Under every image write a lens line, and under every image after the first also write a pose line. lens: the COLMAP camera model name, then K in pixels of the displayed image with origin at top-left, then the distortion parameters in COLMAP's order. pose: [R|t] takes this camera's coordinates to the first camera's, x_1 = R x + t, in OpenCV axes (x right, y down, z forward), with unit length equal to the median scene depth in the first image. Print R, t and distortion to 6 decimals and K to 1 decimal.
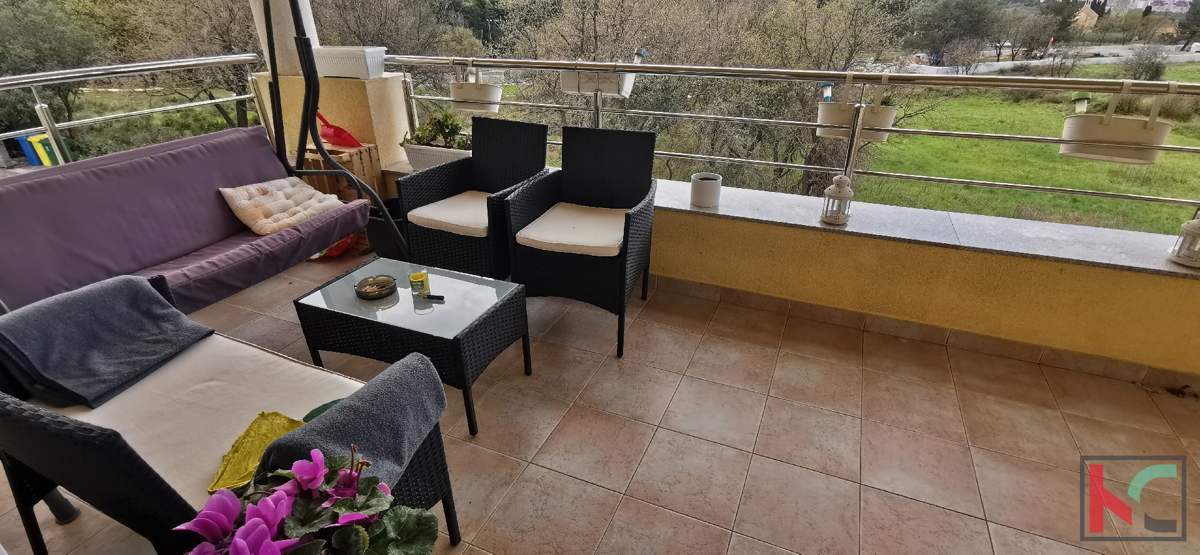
lens RADIAL K [[548.3, 0, 600.1], [0, 548.3, 275.7], [0, 0, 1]] dist [0.002514, 0.000053]
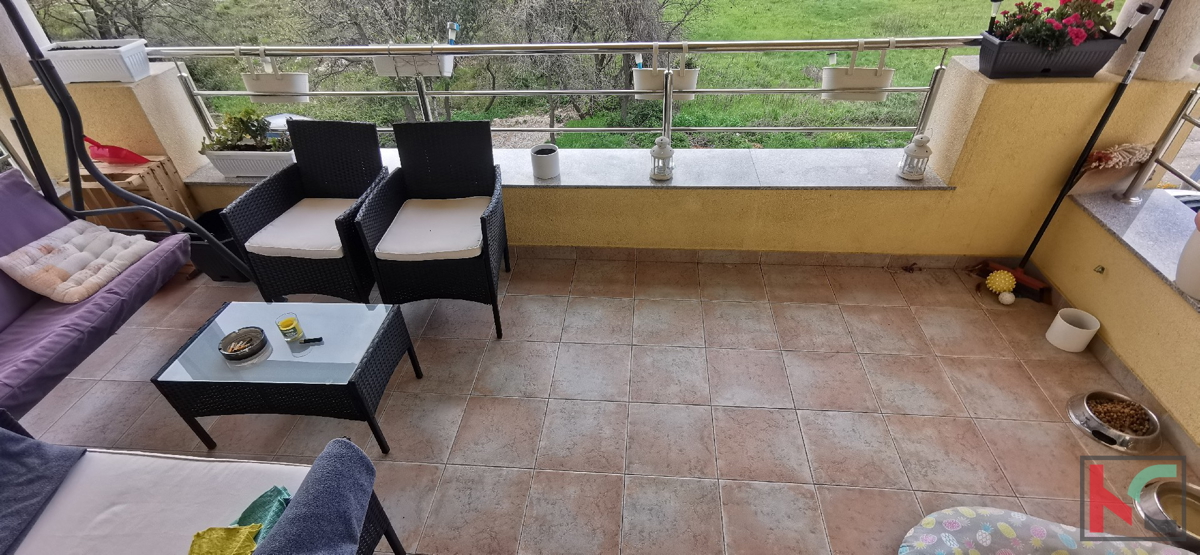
lens RADIAL K [[548.3, 0, 603.1], [0, 548.3, 277.0], [0, 0, 1]] dist [0.002514, 0.000053]
pose [[0.944560, -0.215813, 0.247449, -0.015023], [0.166417, 0.964339, 0.205805, -0.160432], [-0.283040, -0.153216, 0.946791, -0.077241]]
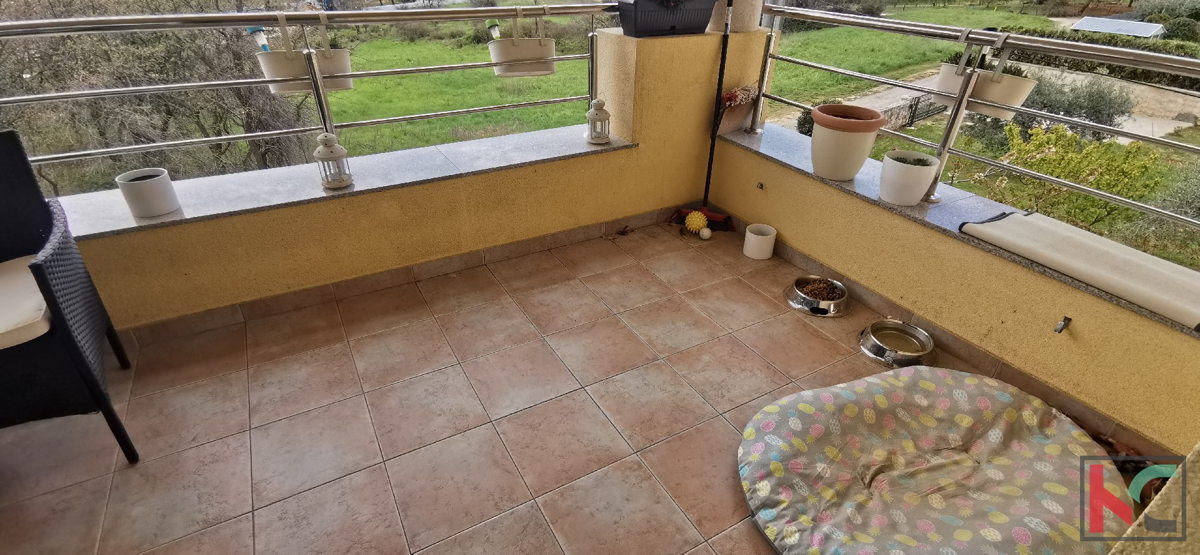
lens RADIAL K [[548.3, 0, 604.5], [0, 548.3, 277.6], [0, 0, 1]] dist [0.002514, 0.000053]
pose [[0.587572, -0.396356, 0.705451, -0.013044], [0.336604, 0.912531, 0.232345, -0.023230], [-0.735837, 0.100938, 0.669593, 0.095701]]
